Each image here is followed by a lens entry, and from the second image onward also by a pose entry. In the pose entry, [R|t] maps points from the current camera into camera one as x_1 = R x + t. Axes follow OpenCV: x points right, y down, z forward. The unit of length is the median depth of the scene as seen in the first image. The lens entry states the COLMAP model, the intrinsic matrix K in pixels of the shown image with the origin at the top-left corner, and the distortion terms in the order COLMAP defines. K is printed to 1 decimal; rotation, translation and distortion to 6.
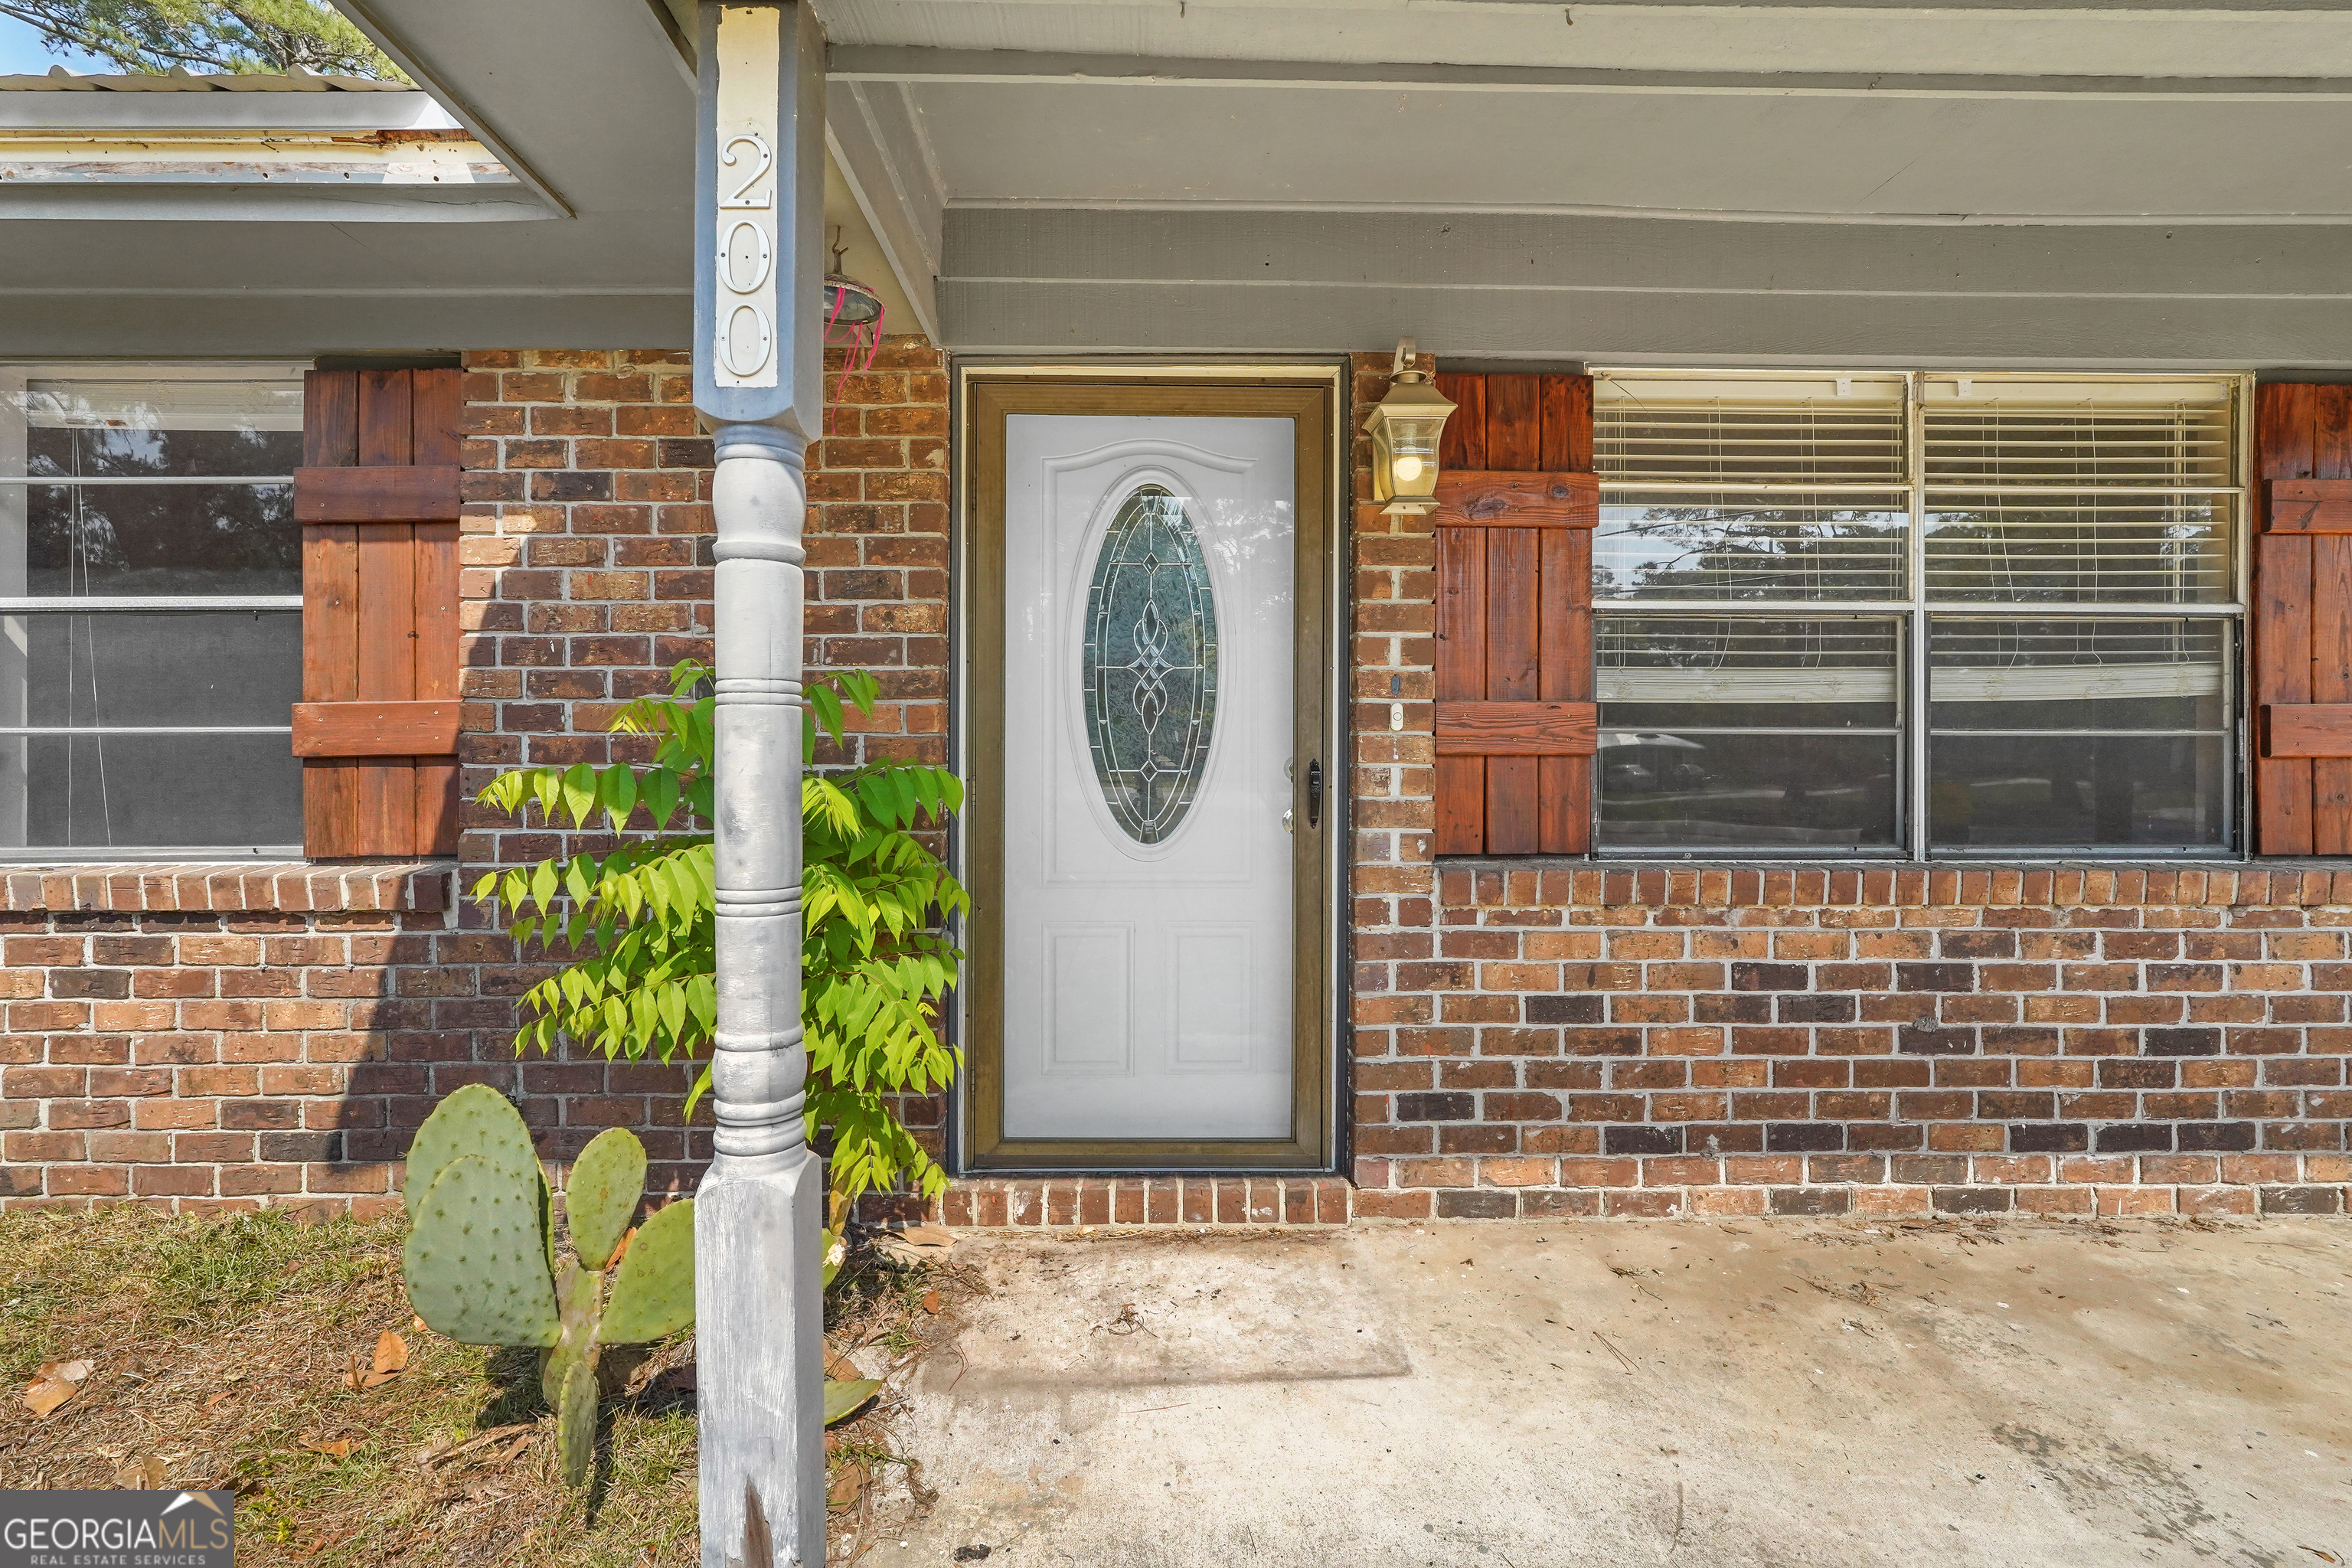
lens RADIAL K [[1065.4, 0, 1148.5], [0, 1065.4, 770.3], [0, 0, 1]] dist [0.000462, 0.000339]
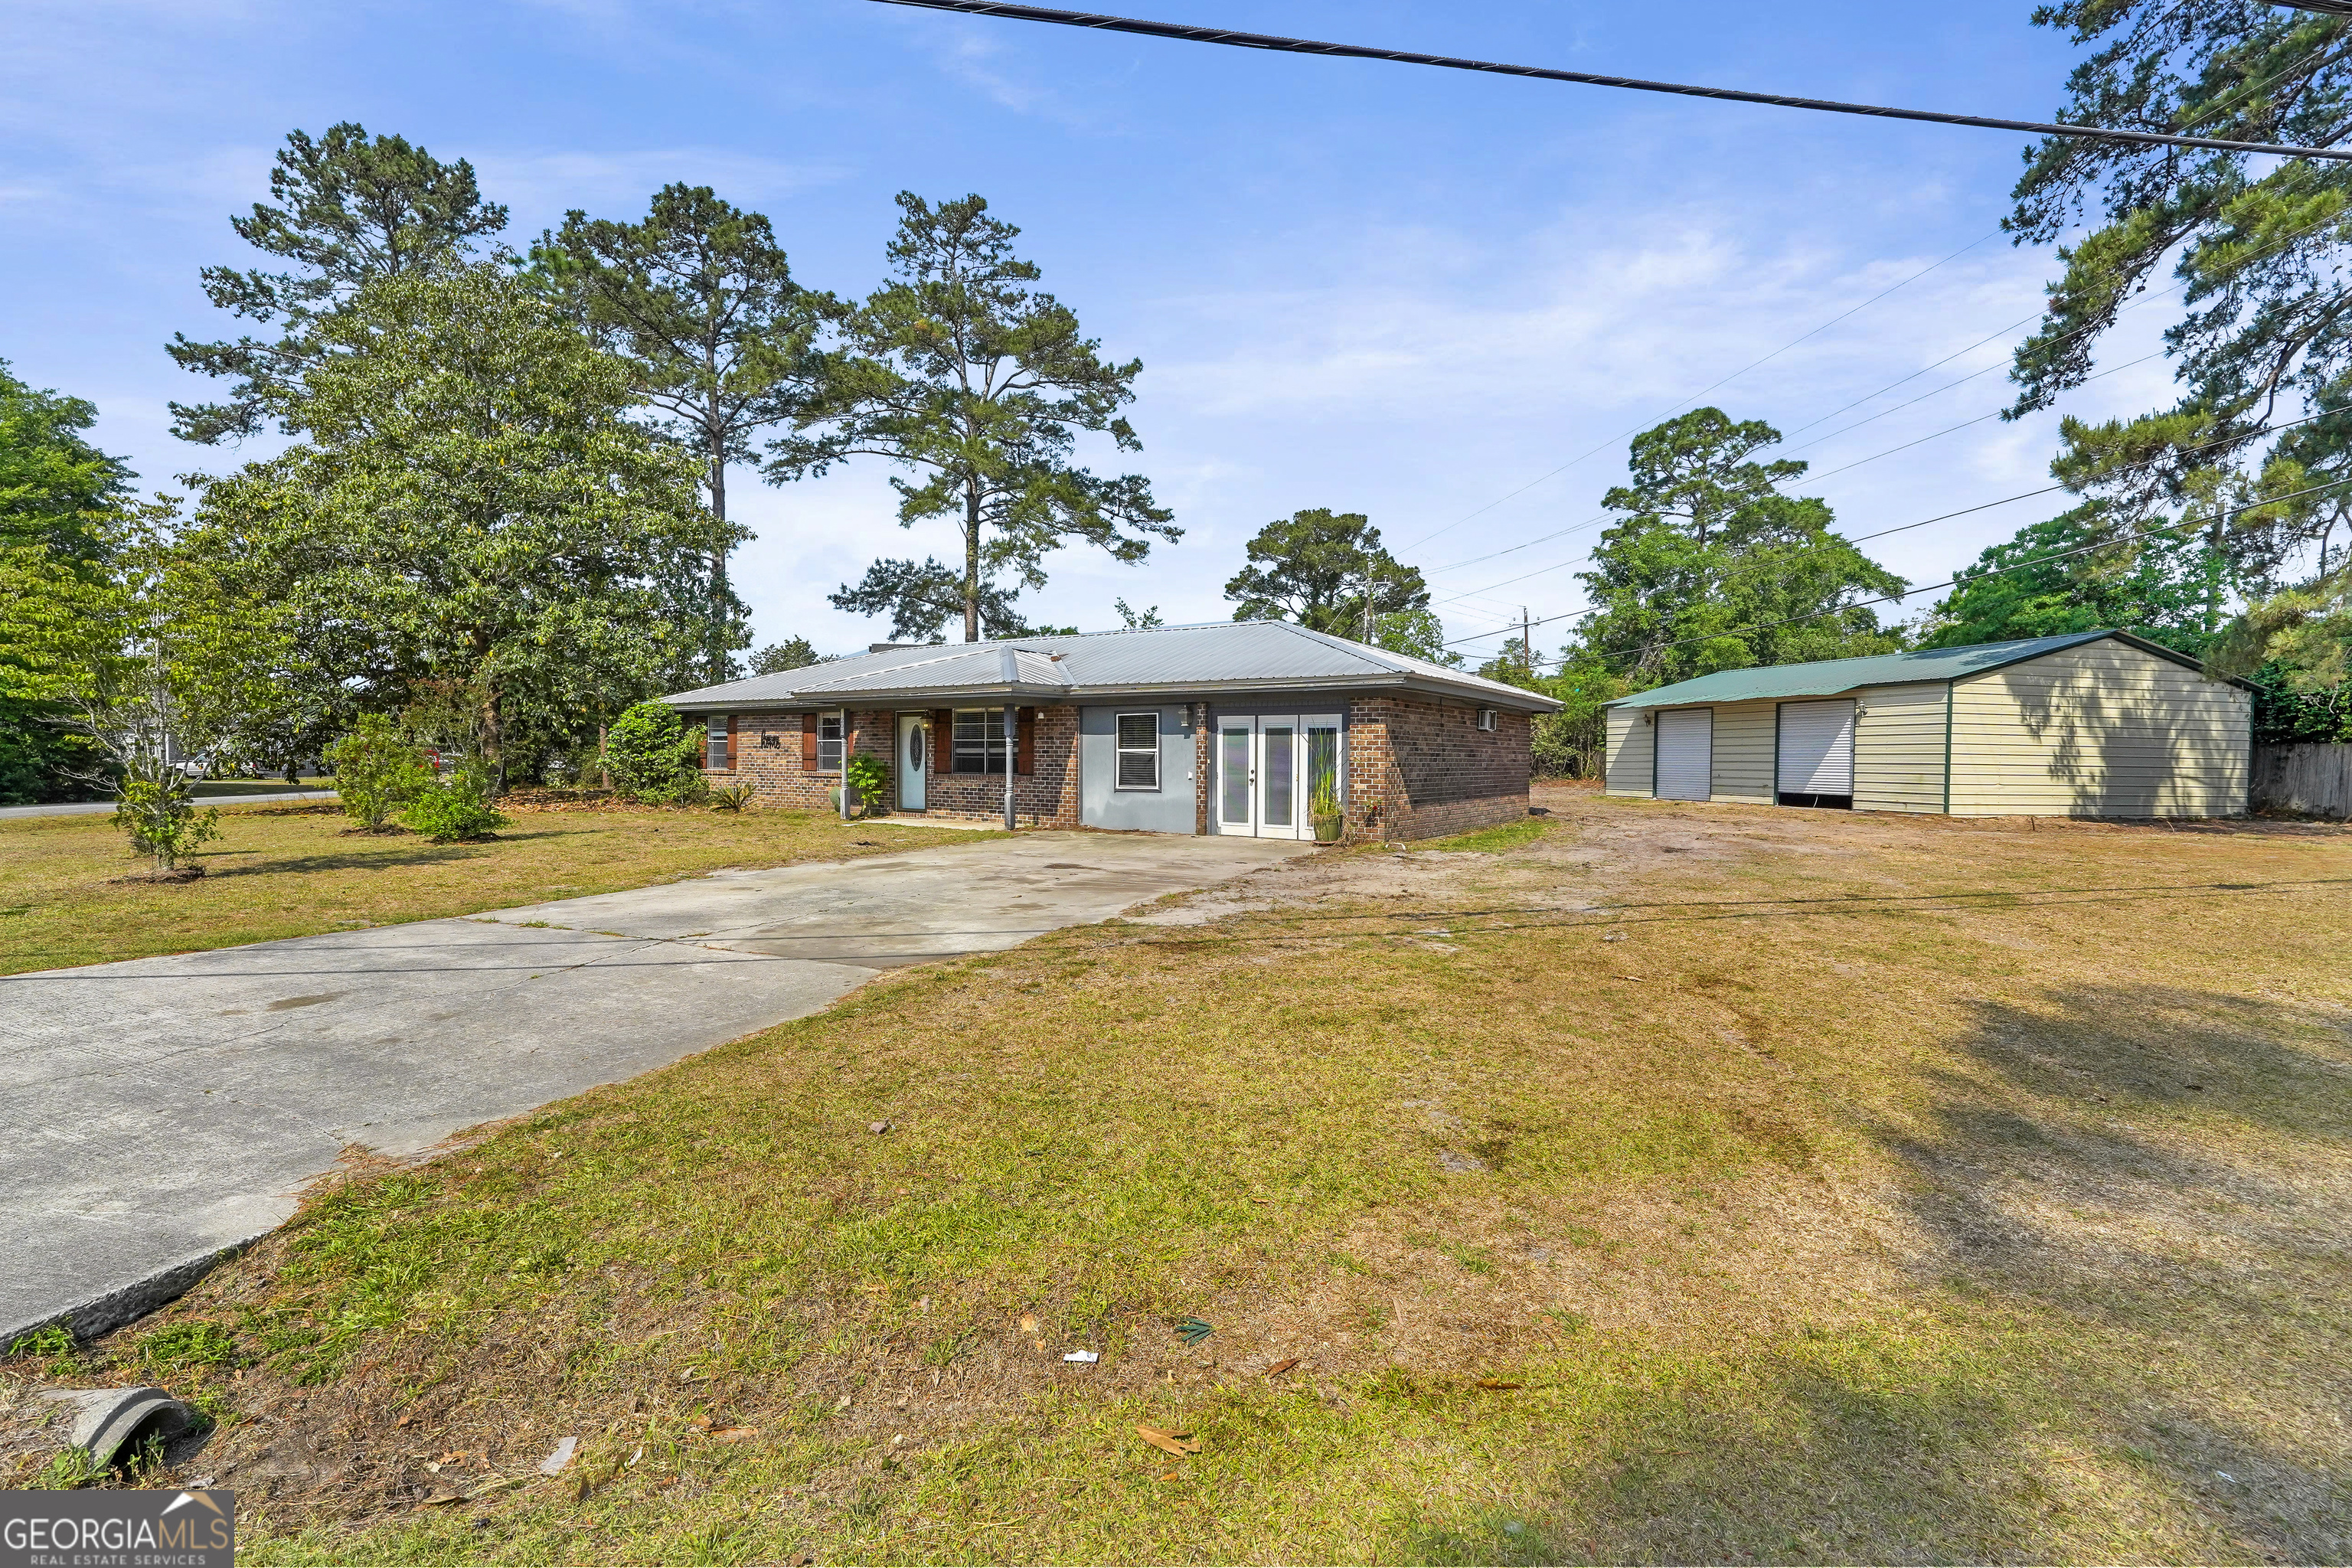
lens RADIAL K [[1046.0, 0, 1163.6], [0, 1046.0, 777.4], [0, 0, 1]] dist [-0.003503, 0.000003]
pose [[0.826268, 0.015354, -0.563068, 6.022430], [-0.009359, 0.999865, 0.013531, -0.004303], [0.563200, -0.005911, 0.826300, -4.421802]]
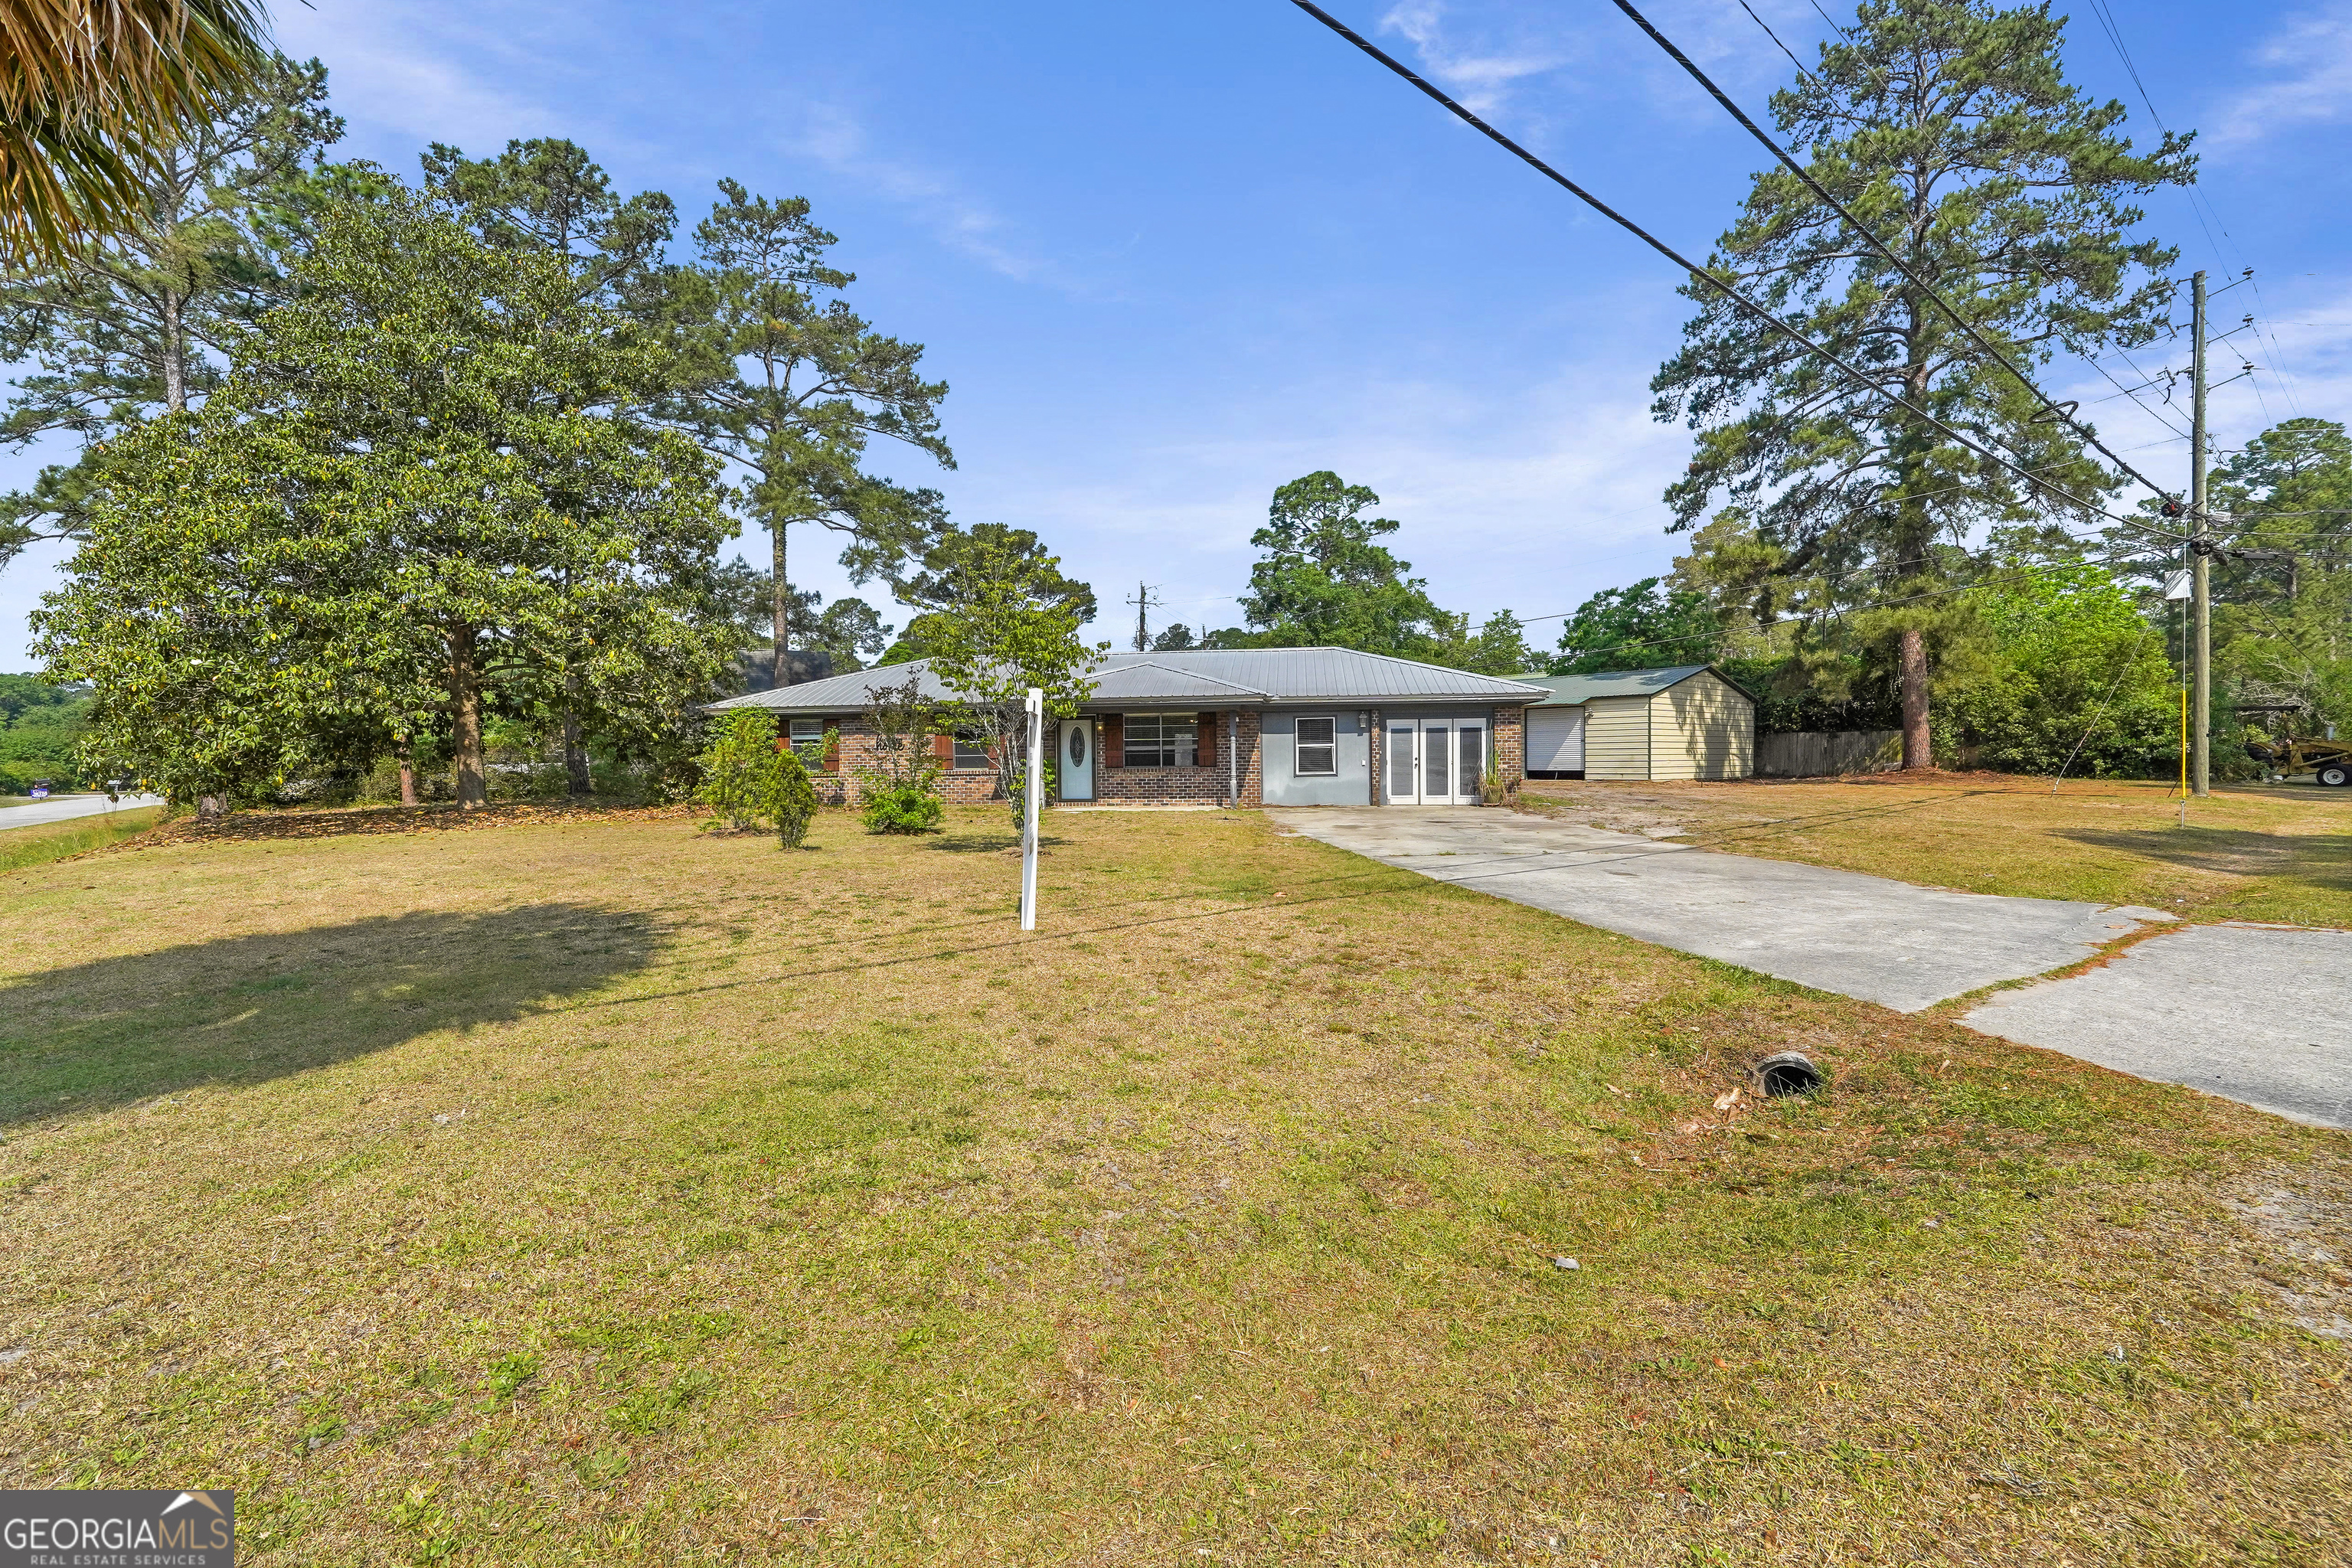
lens RADIAL K [[1041.6, 0, 1152.2], [0, 1041.6, 789.7], [0, 0, 1]] dist [-0.012001, 0.000922]
pose [[0.990433, -0.008893, -0.137707, 1.929955], [0.012612, 0.999578, 0.026156, 0.043832], [0.137416, -0.027643, 0.990128, -8.012513]]
